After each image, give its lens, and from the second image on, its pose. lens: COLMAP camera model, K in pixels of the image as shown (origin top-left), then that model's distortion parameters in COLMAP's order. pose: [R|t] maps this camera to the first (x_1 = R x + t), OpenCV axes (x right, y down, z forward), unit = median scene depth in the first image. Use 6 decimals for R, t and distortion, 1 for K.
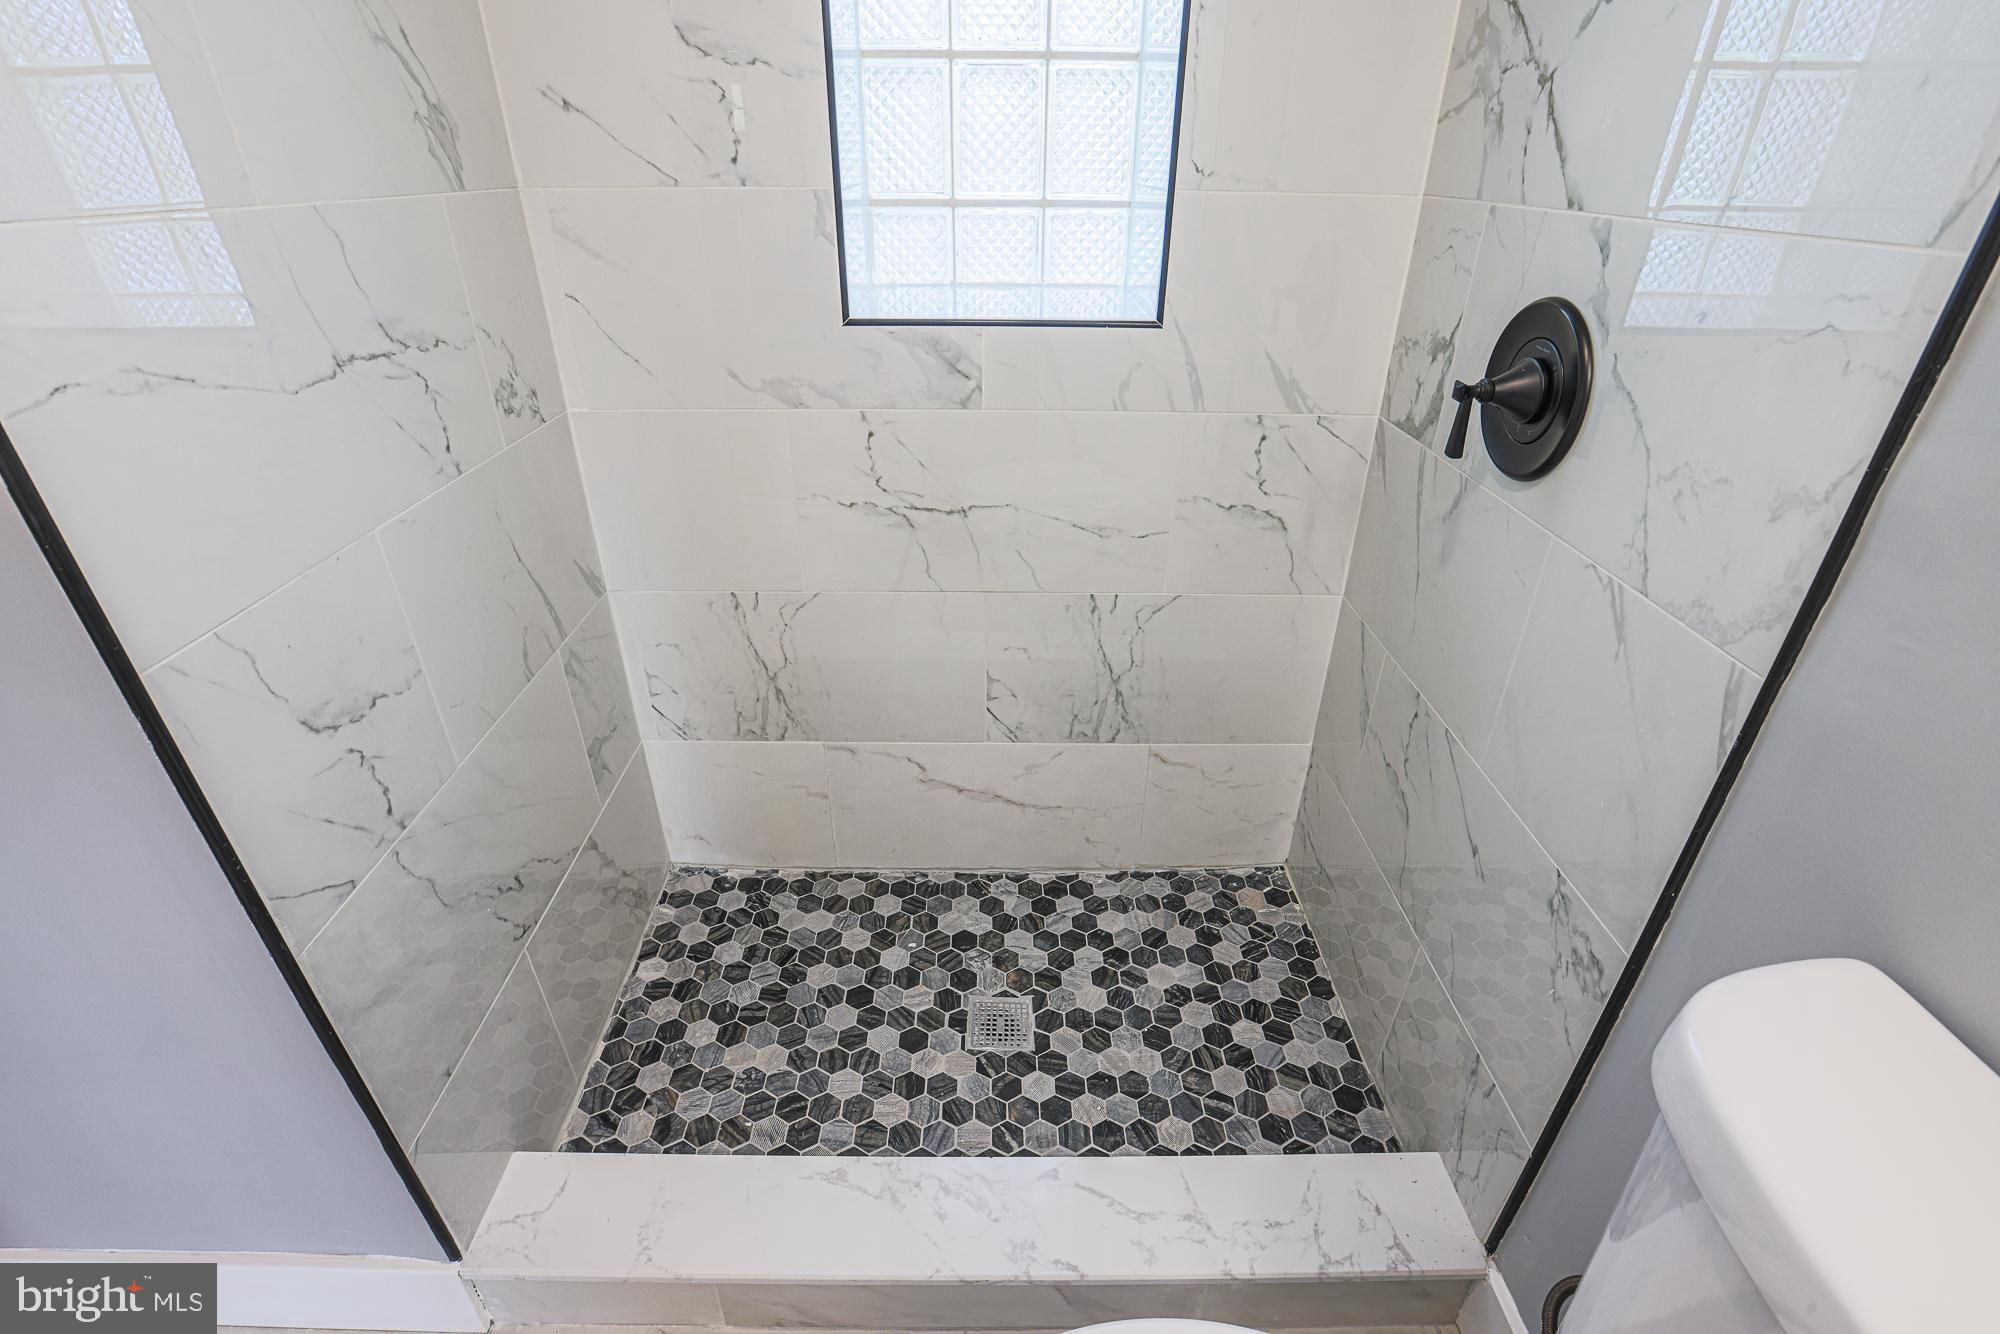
lens RADIAL K [[900.1, 0, 997.8], [0, 900.1, 664.5], [0, 0, 1]] dist [-0.053570, 0.018444]
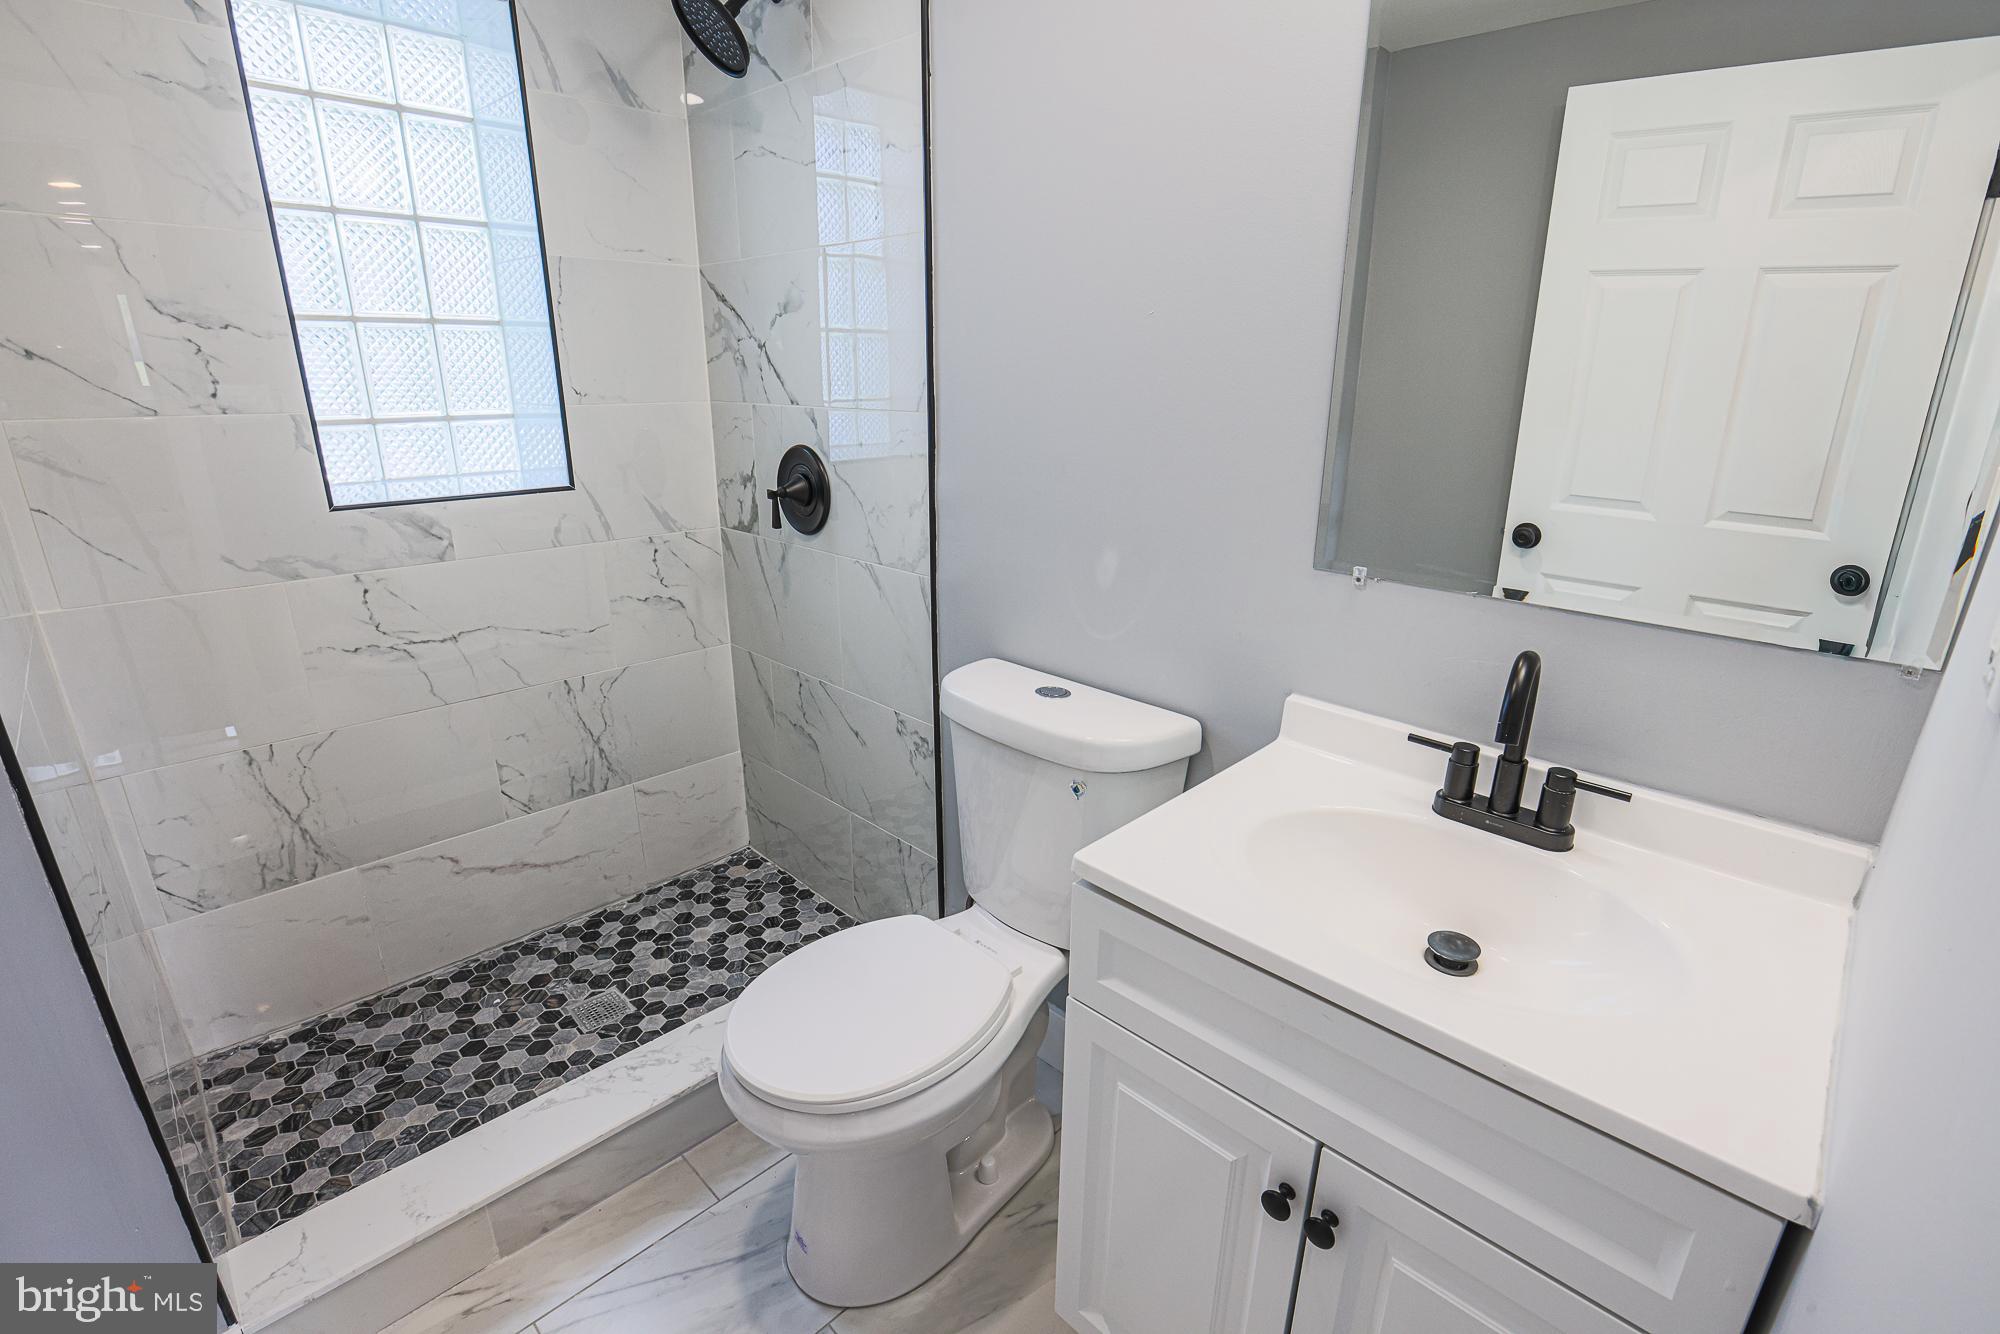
lens RADIAL K [[900.1, 0, 985.6], [0, 900.1, 655.4], [0, 0, 1]] dist [-0.053570, 0.018444]
pose [[0.717378, -0.213474, 0.663173, -0.369538], [0.345044, 0.935820, -0.072008, 0.232184], [-0.605239, 0.280481, 0.744994, -0.462038]]
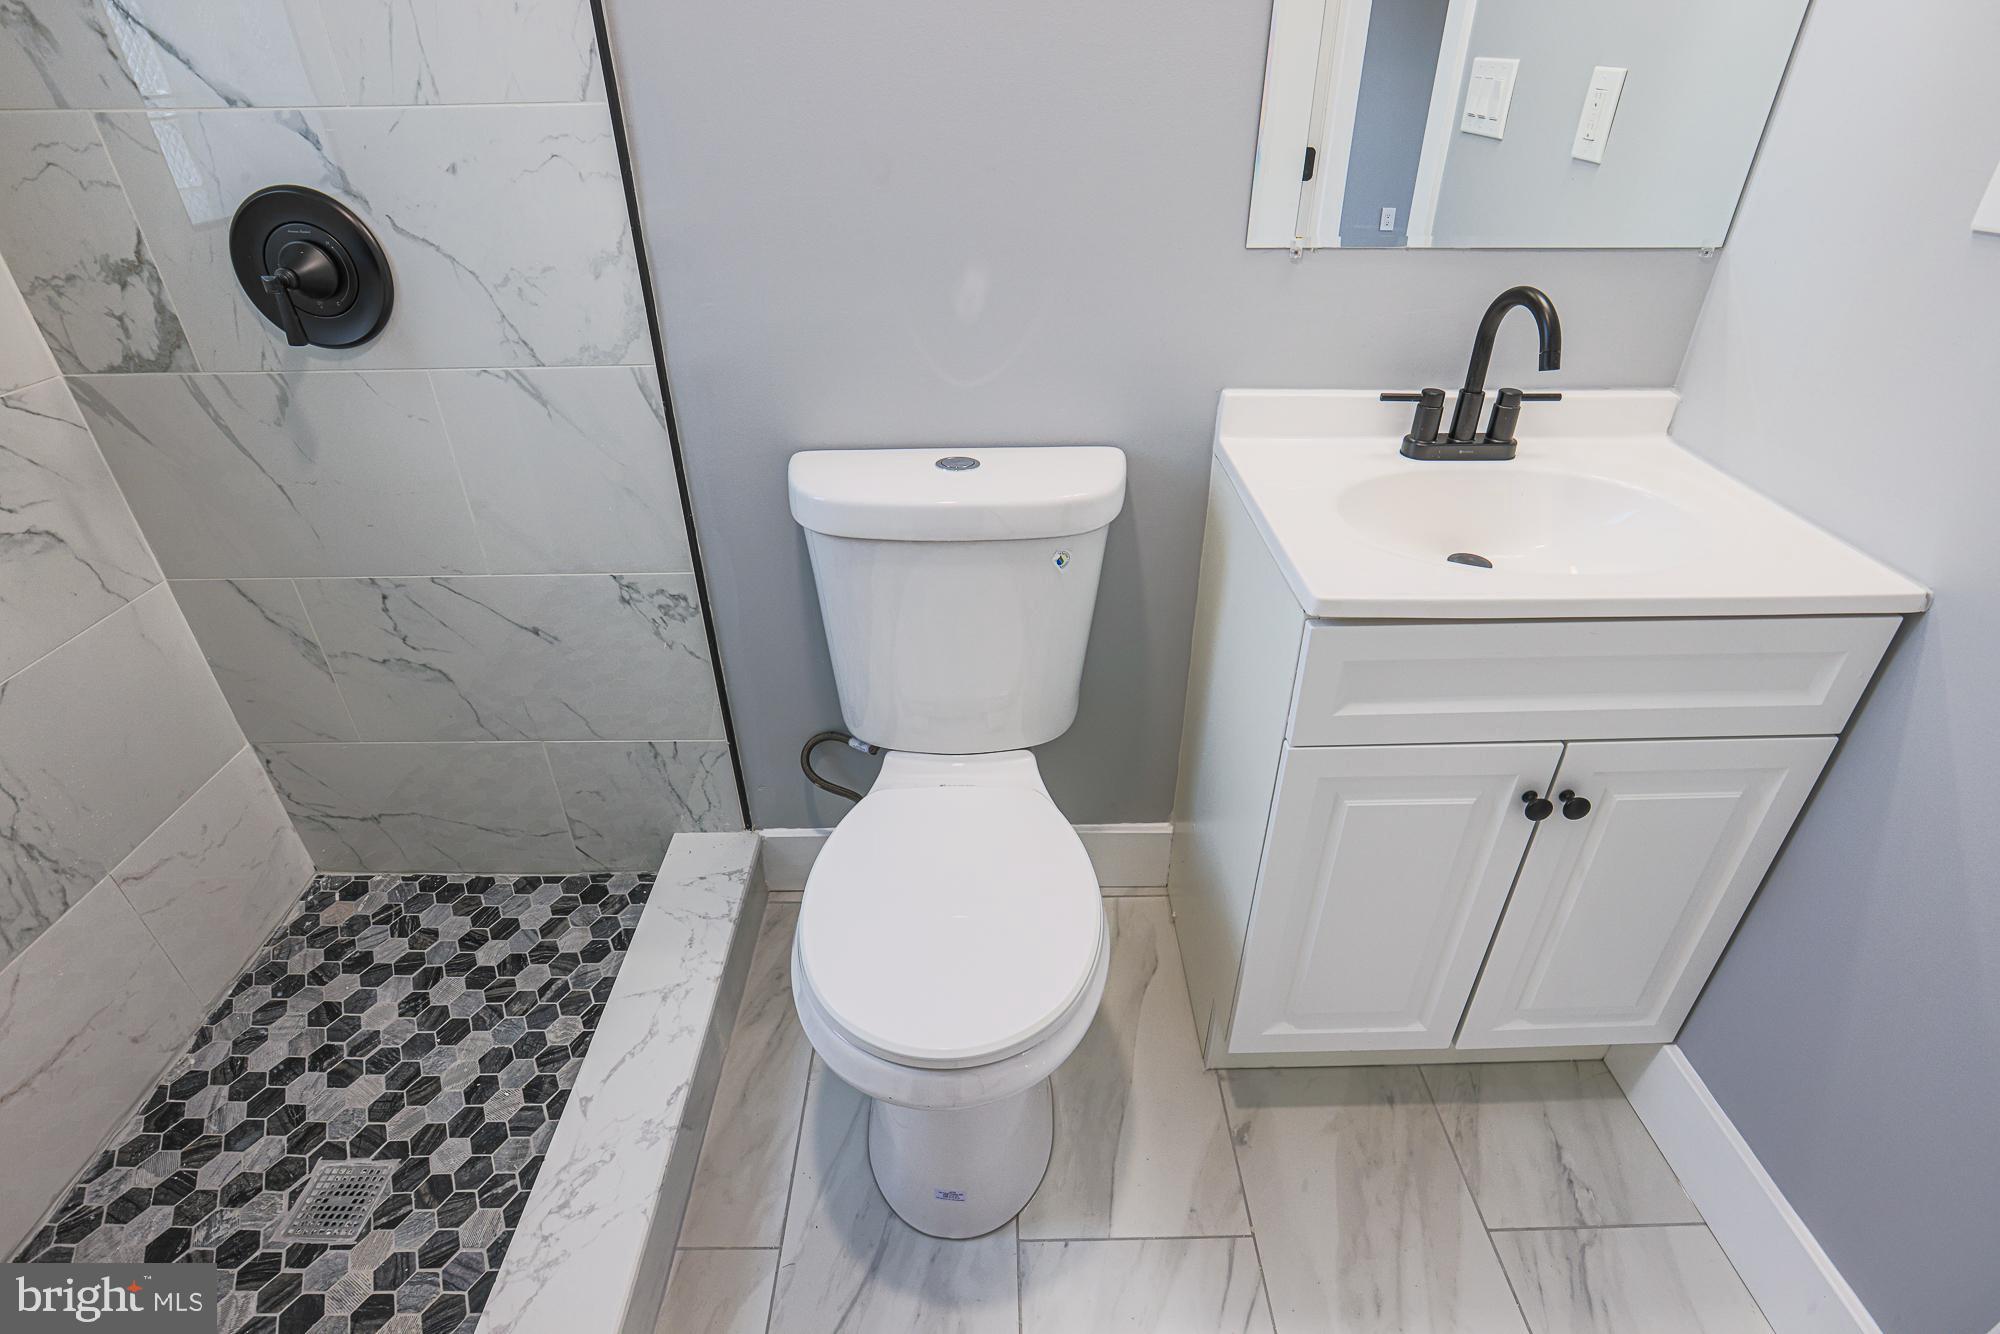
lens RADIAL K [[1004.6, 0, 985.4], [0, 1004.6, 648.8], [0, 0, 1]] dist [-0.039839, 0.018292]
pose [[0.016663, -0.523326, 0.851970, -0.518791], [0.505488, 0.739584, 0.444406, -0.055853], [-0.862672, 0.423256, 0.276859, 0.079056]]
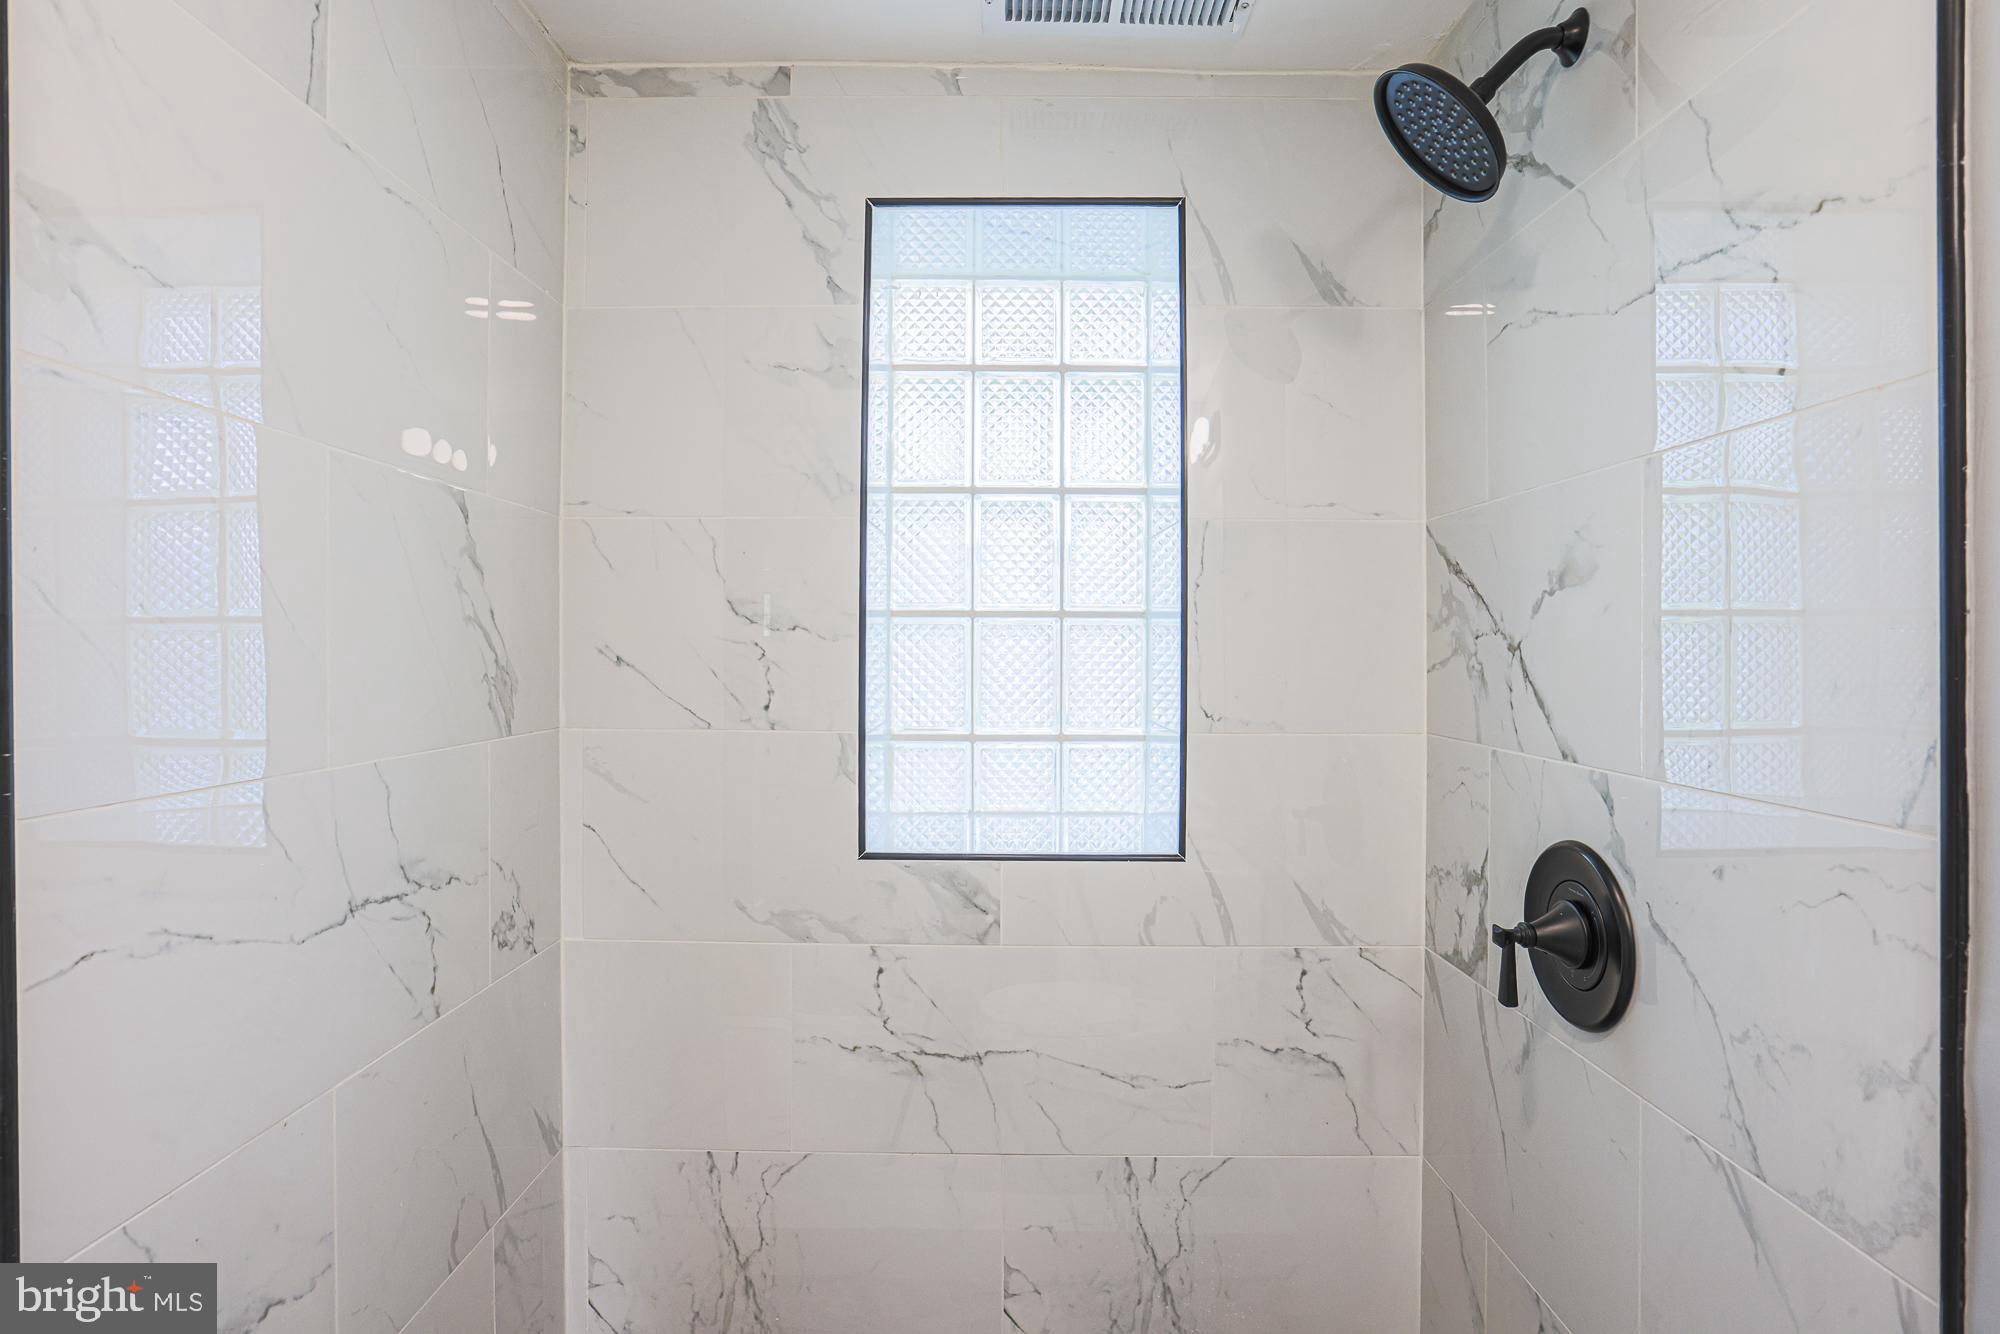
lens RADIAL K [[1004.6, 0, 1000.3], [0, 1004.6, 659.8], [0, 0, 1]] dist [-0.039839, 0.018292]
pose [[0.999914, -0.002835, -0.012776, -0.003189], [-0.003788, 0.871765, -0.489910, -0.028899], [0.012527, 0.489917, 0.871679, -0.067806]]
